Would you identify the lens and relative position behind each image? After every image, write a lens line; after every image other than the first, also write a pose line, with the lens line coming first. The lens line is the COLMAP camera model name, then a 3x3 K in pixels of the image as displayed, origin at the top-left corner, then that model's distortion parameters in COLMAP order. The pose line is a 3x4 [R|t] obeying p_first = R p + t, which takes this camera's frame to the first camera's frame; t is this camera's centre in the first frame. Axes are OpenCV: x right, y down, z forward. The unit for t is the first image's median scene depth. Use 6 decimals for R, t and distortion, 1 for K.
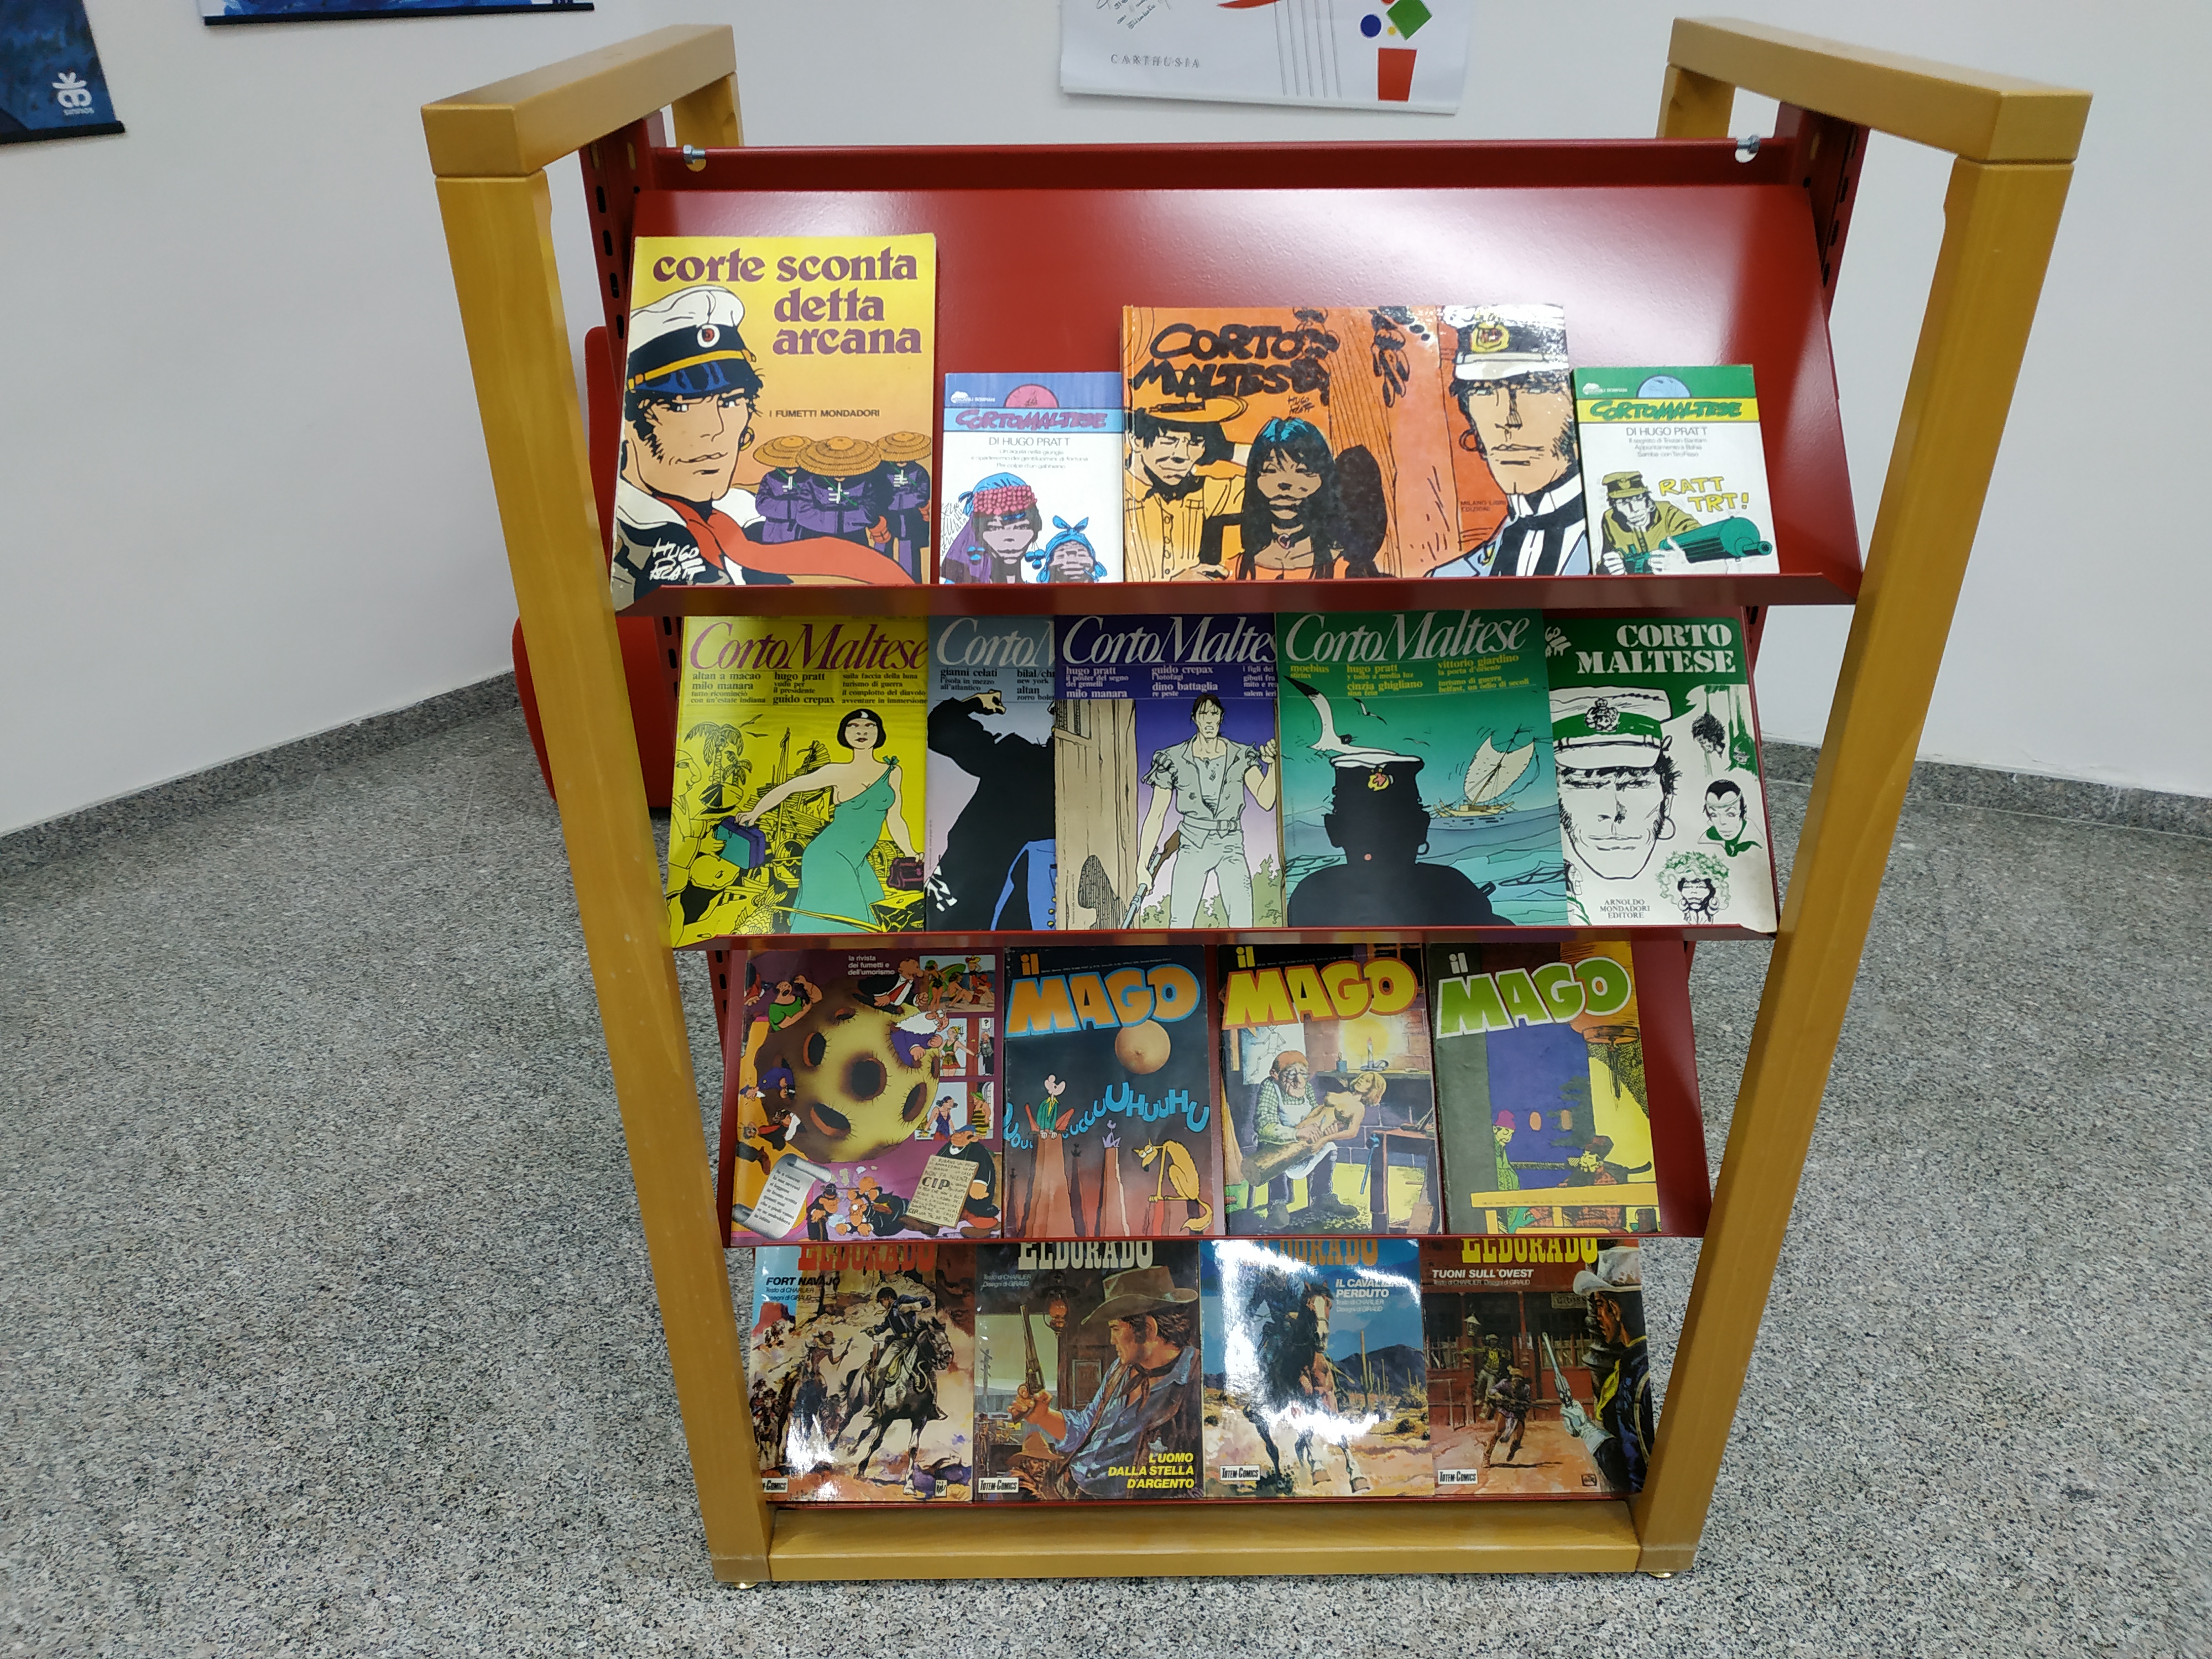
lens RADIAL K [[1616.6, 0, 1104.5], [0, 1616.6, 789.2], [0, 0, 1]] dist [0.018490, -0.002305]
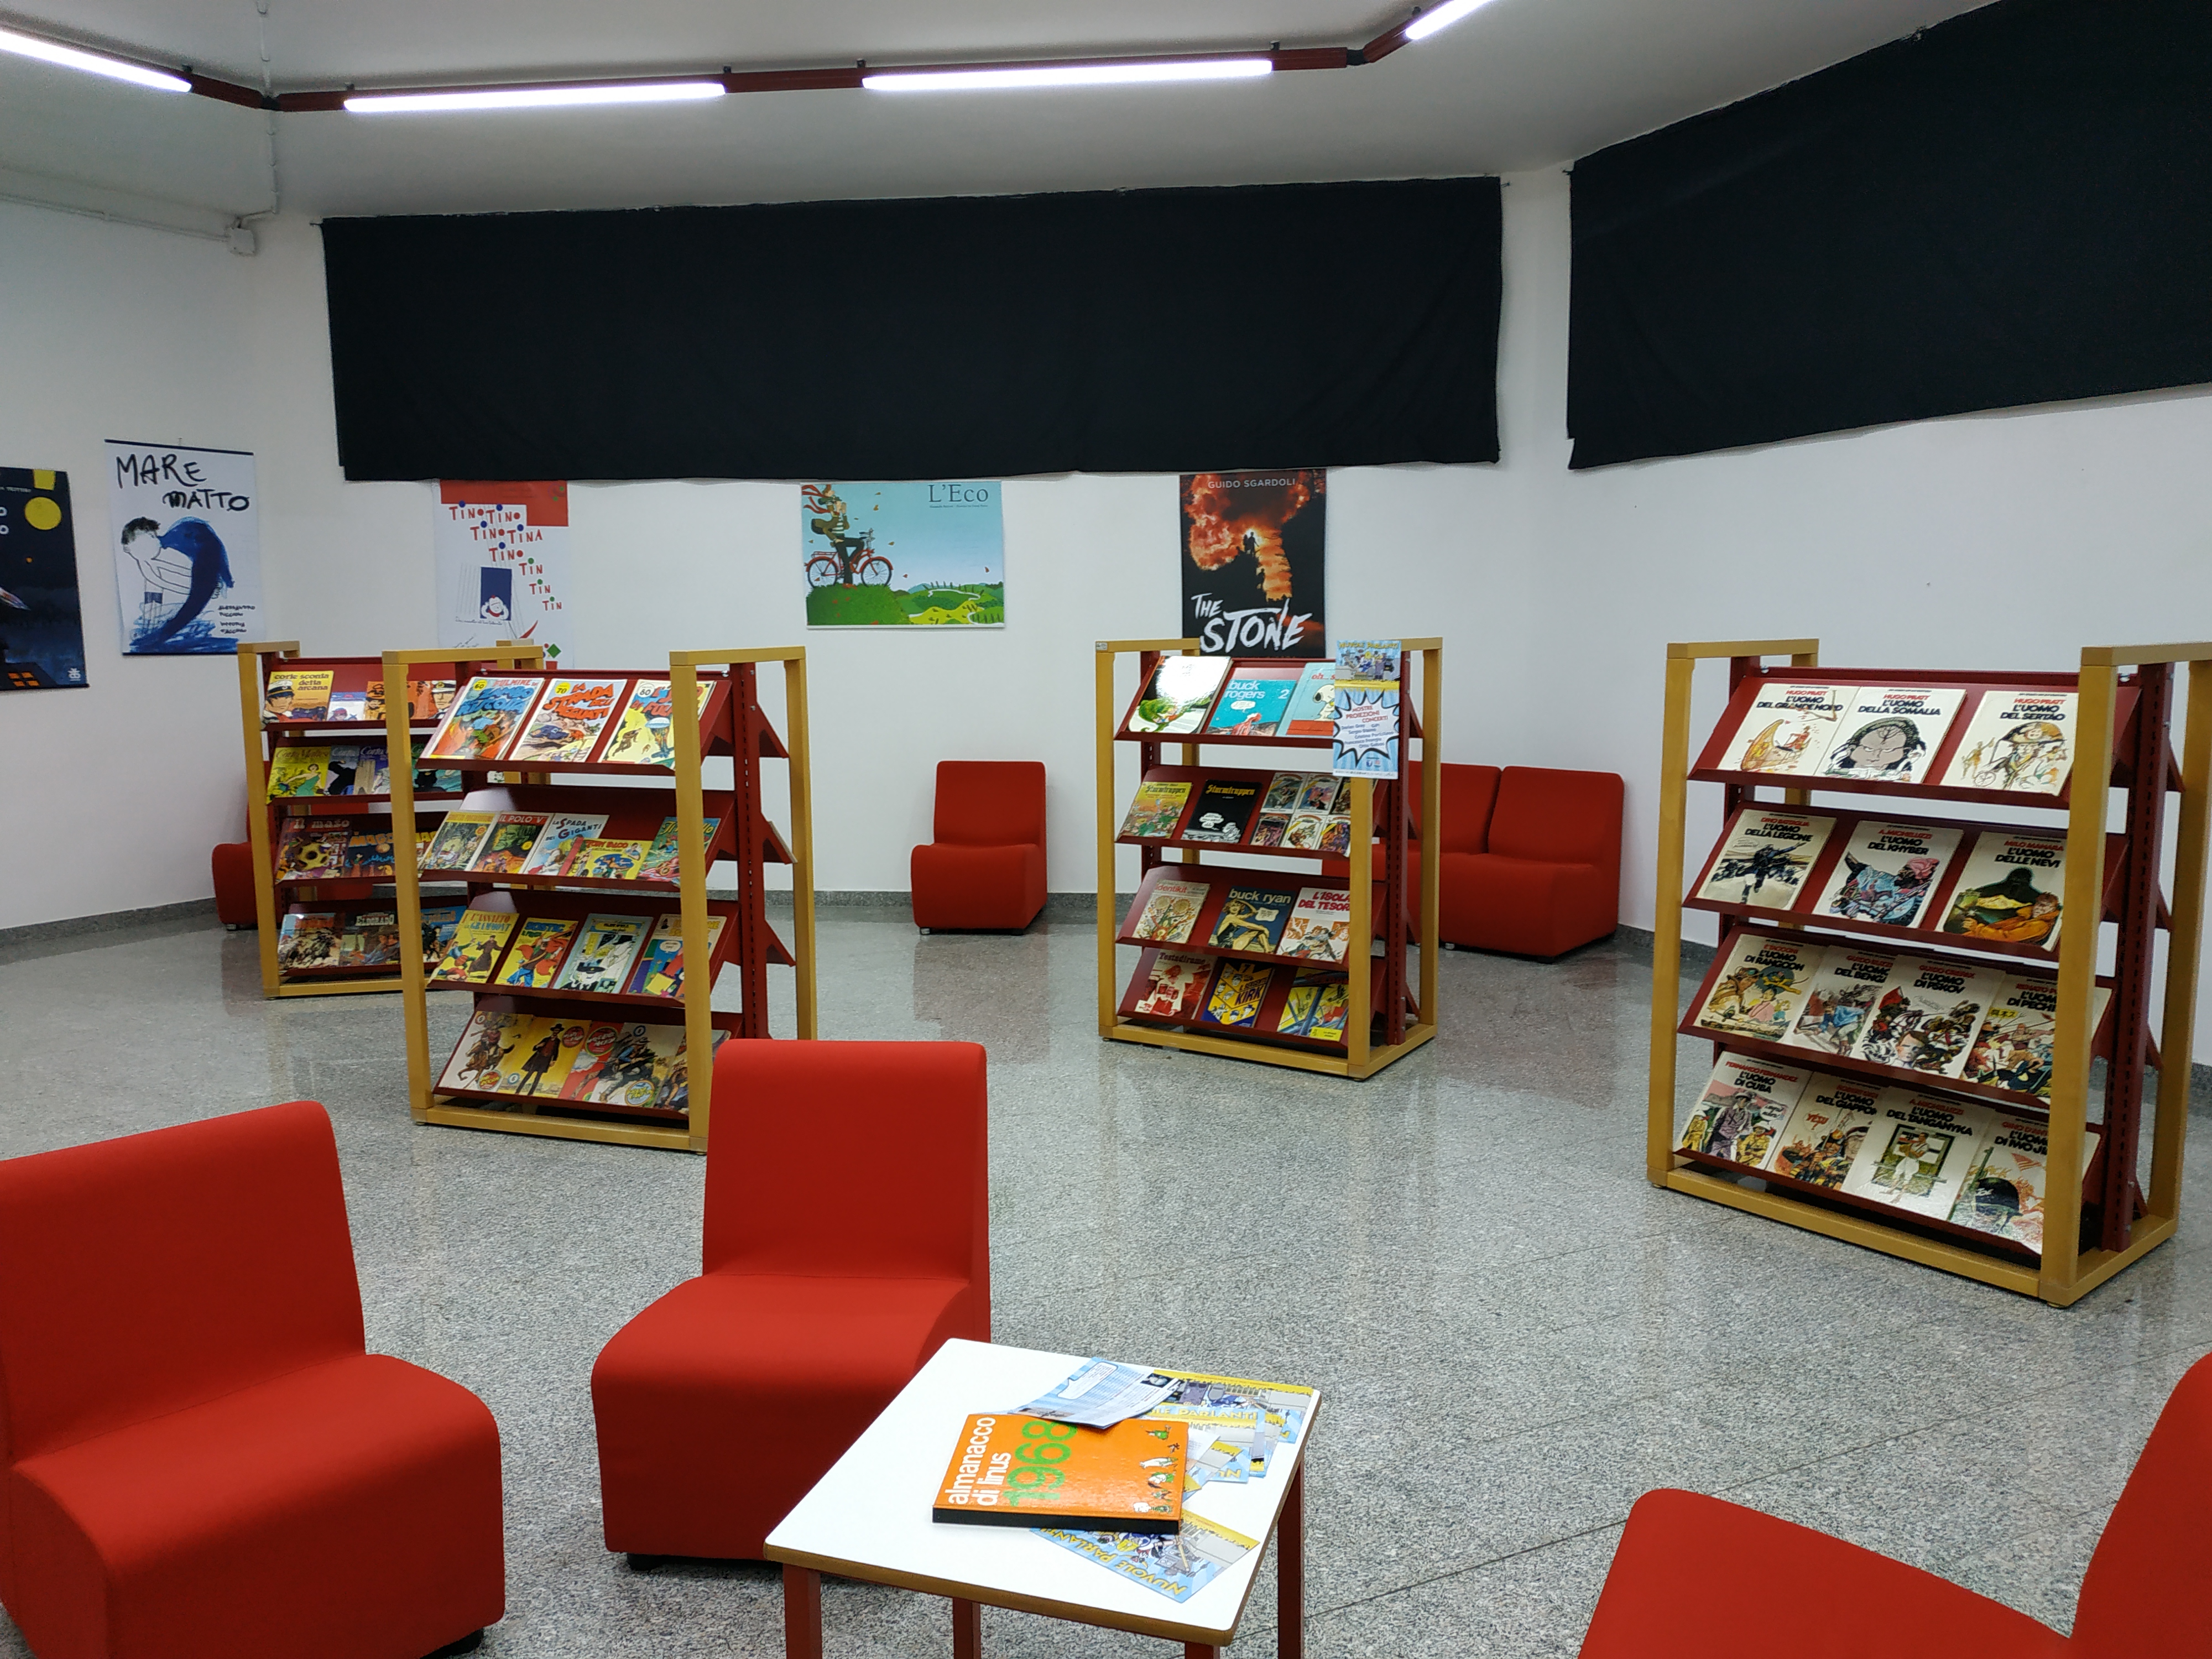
lens RADIAL K [[1592.6, 0, 1114.9], [0, 1592.6, 826.8], [0, 0, 1]] dist [0.010673, -0.004134]
pose [[0.977200, -0.024577, 0.210895, 1.157485], [0.100811, 0.927883, -0.358985, 2.045963], [-0.186863, 0.372061, 0.909205, -3.644081]]
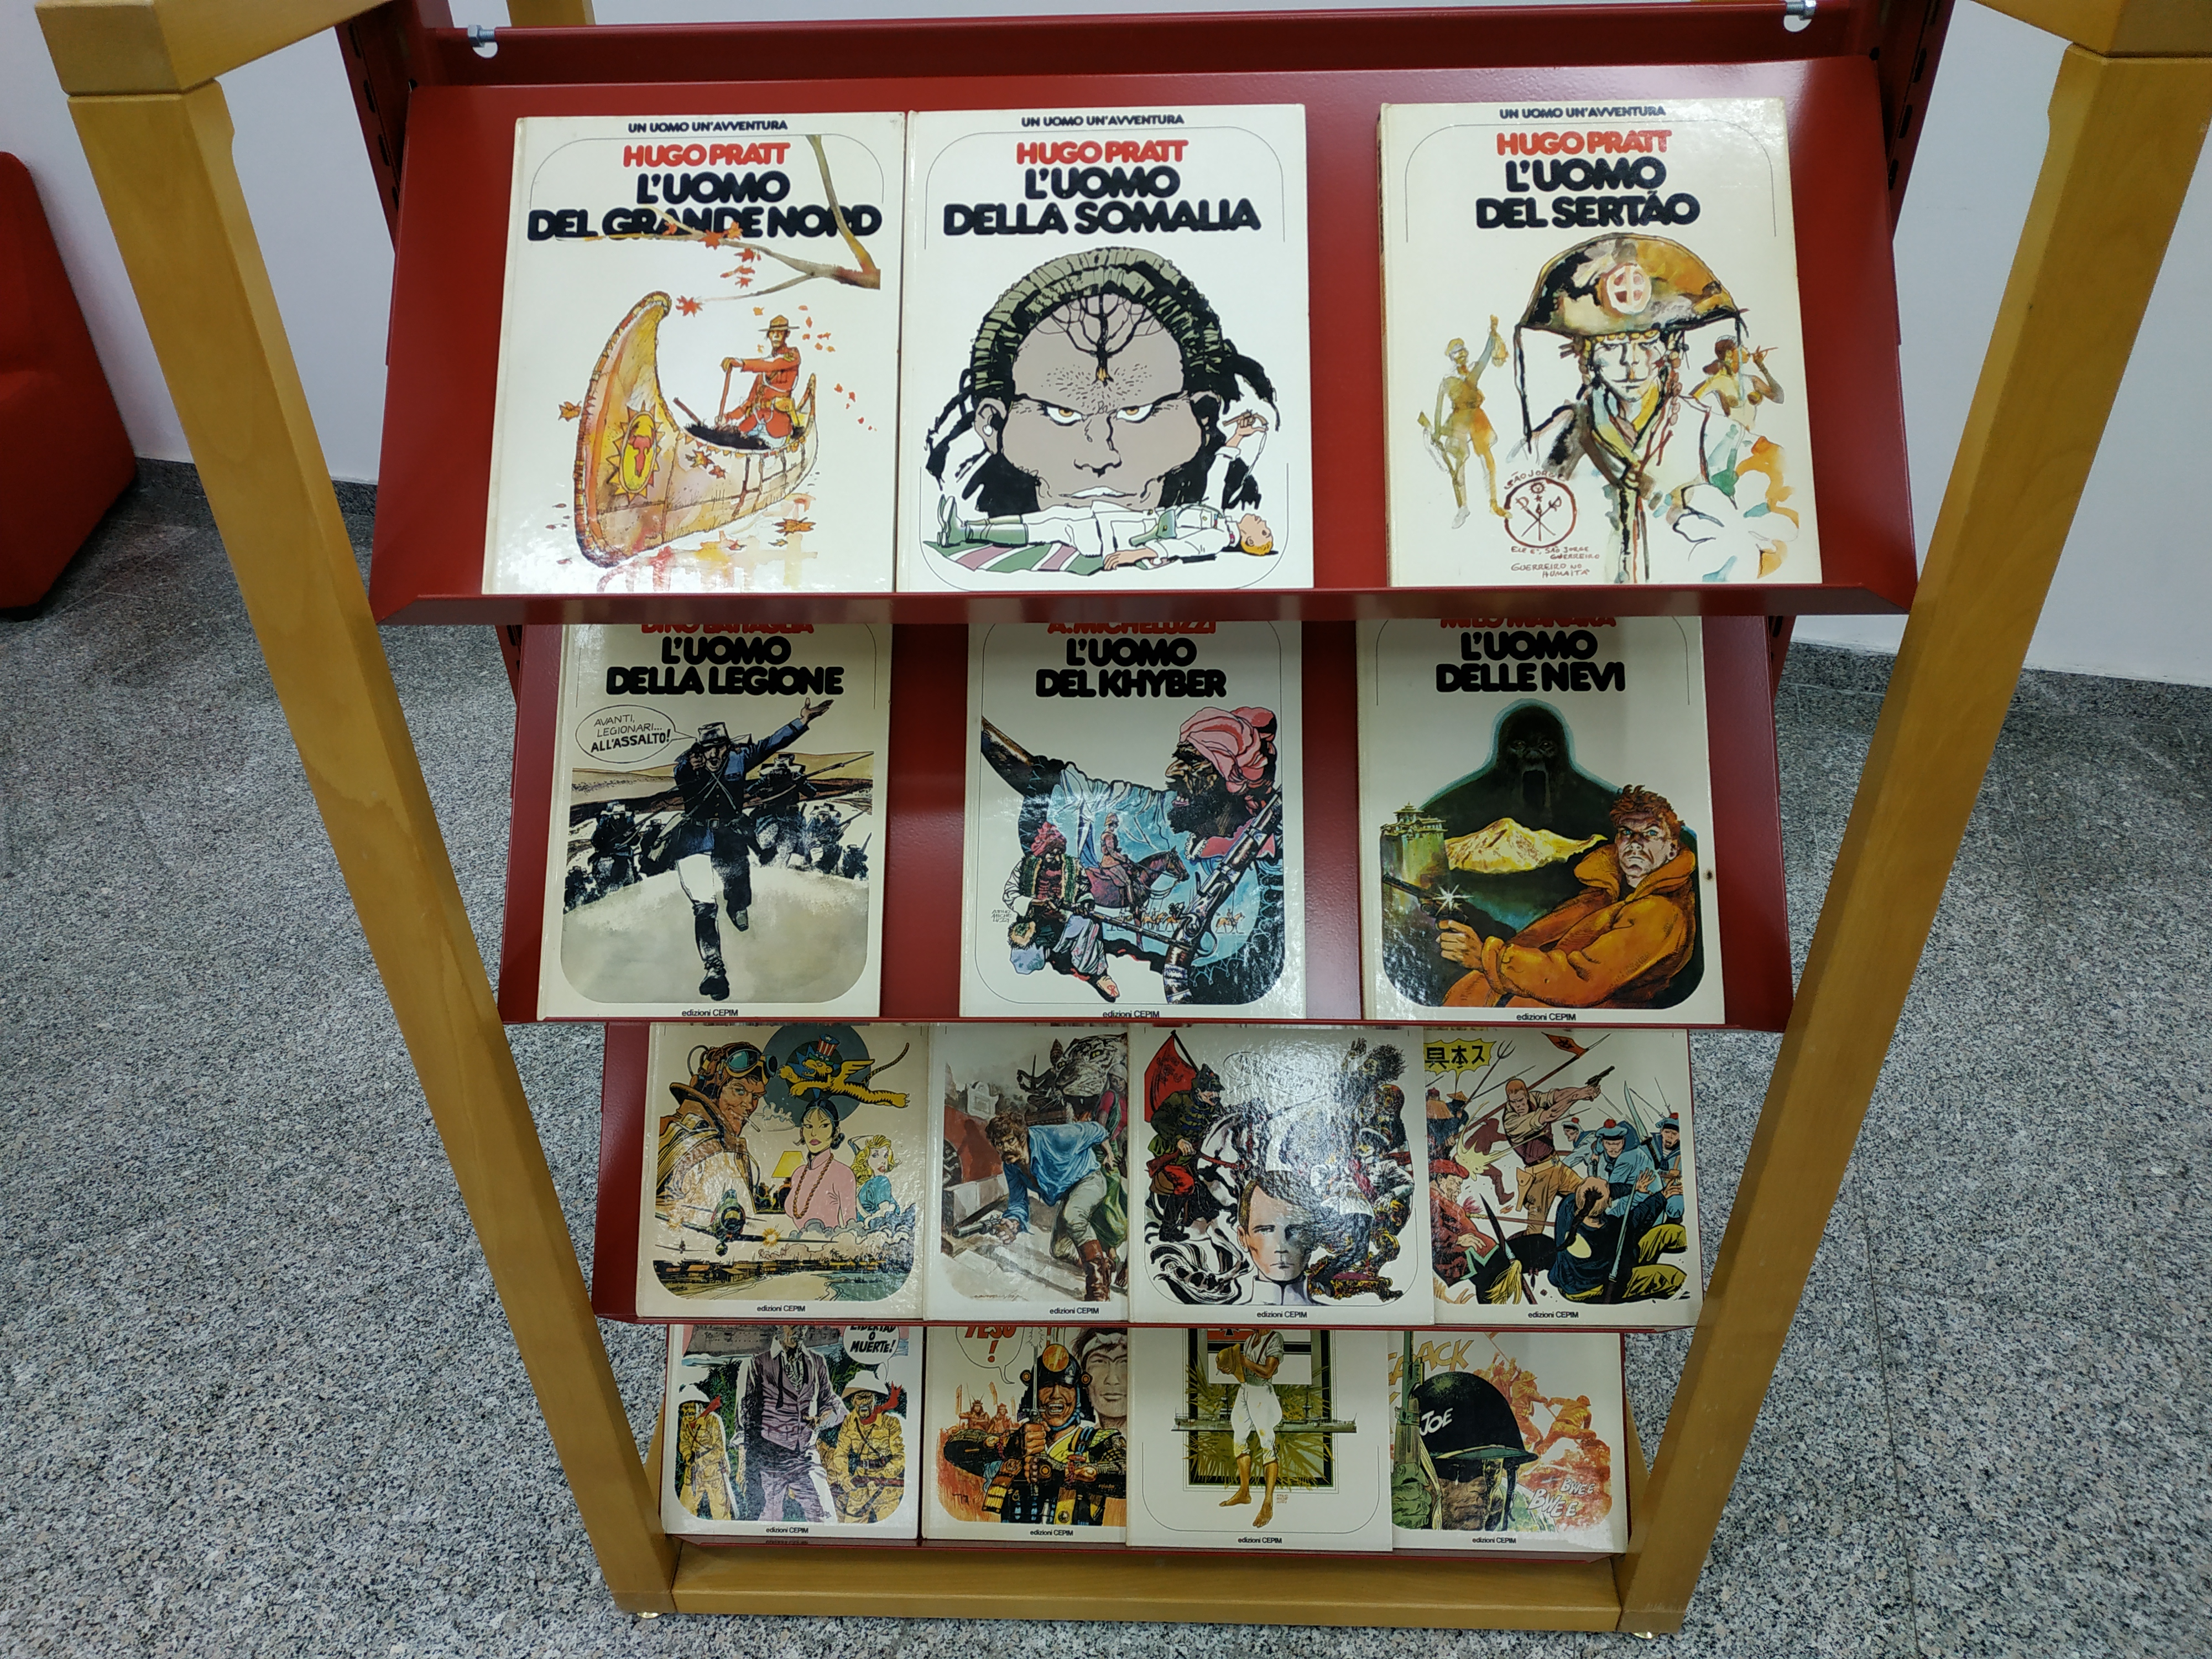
lens RADIAL K [[1596.8, 0, 1081.4], [0, 1596.8, 820.2], [0, 0, 1]] dist [0.089177, -0.190594]
pose [[0.482828, -0.511977, 0.710463, 2.421376], [0.444832, 0.842219, 0.304617, 1.004742], [-0.754322, 0.168959, 0.634390, -1.860261]]
